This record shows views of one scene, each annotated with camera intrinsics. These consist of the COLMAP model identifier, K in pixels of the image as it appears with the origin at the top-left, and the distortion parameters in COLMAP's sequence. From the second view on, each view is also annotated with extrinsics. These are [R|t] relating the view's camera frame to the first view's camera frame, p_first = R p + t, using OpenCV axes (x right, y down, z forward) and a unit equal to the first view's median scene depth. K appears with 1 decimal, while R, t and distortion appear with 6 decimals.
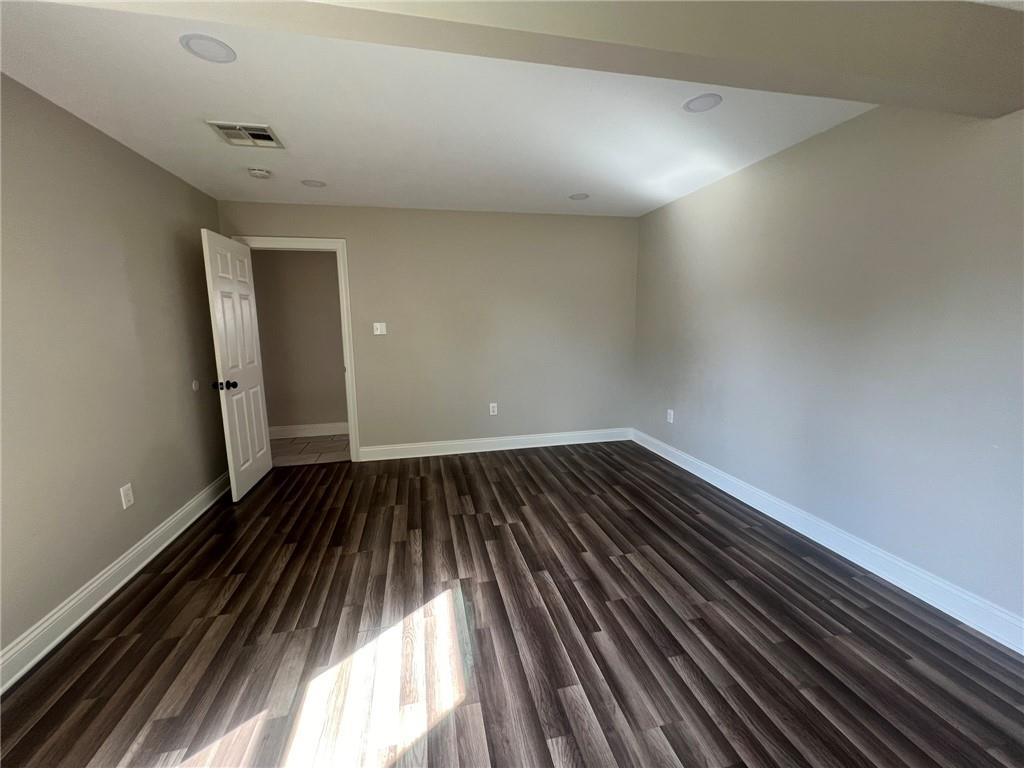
lens RADIAL K [[409.7, 0, 510.0], [0, 409.7, 380.3], [0, 0, 1]] dist [-0.002954, -0.000056]
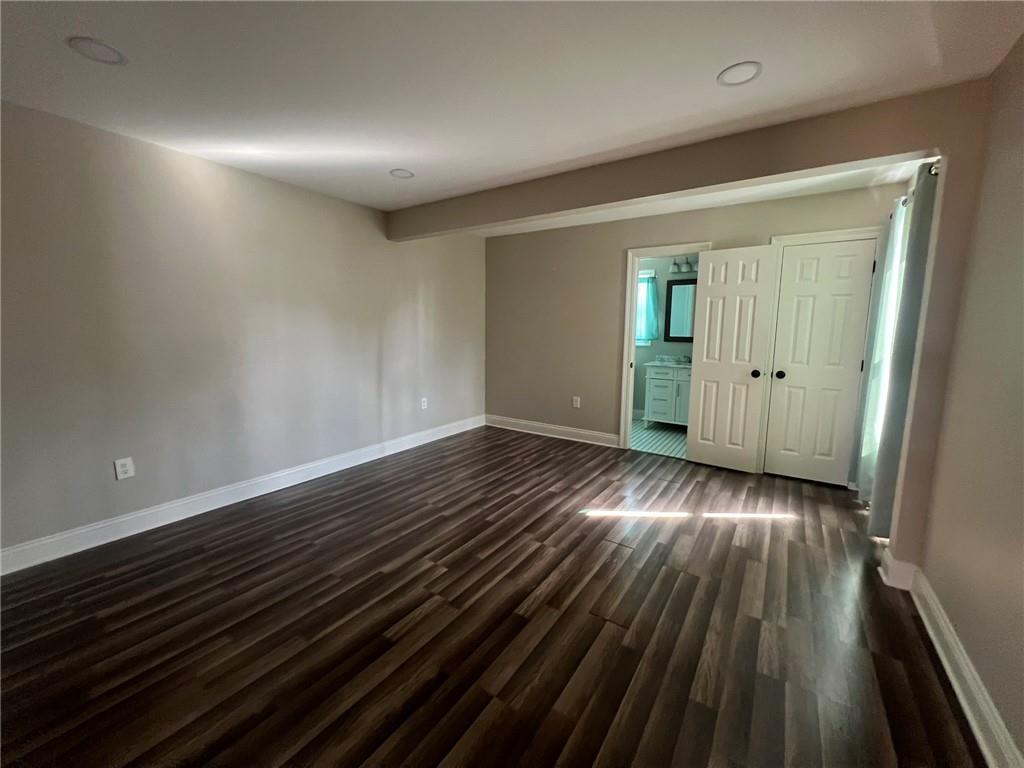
lens RADIAL K [[409.7, 0, 510.0], [0, 409.7, 380.3], [0, 0, 1]] dist [-0.002954, -0.000056]
pose [[-0.682235, -0.083452, 0.726354, -0.780724], [0.109366, 0.970639, 0.214242, -0.192347], [-0.722907, 0.225601, -0.653077, 1.562256]]
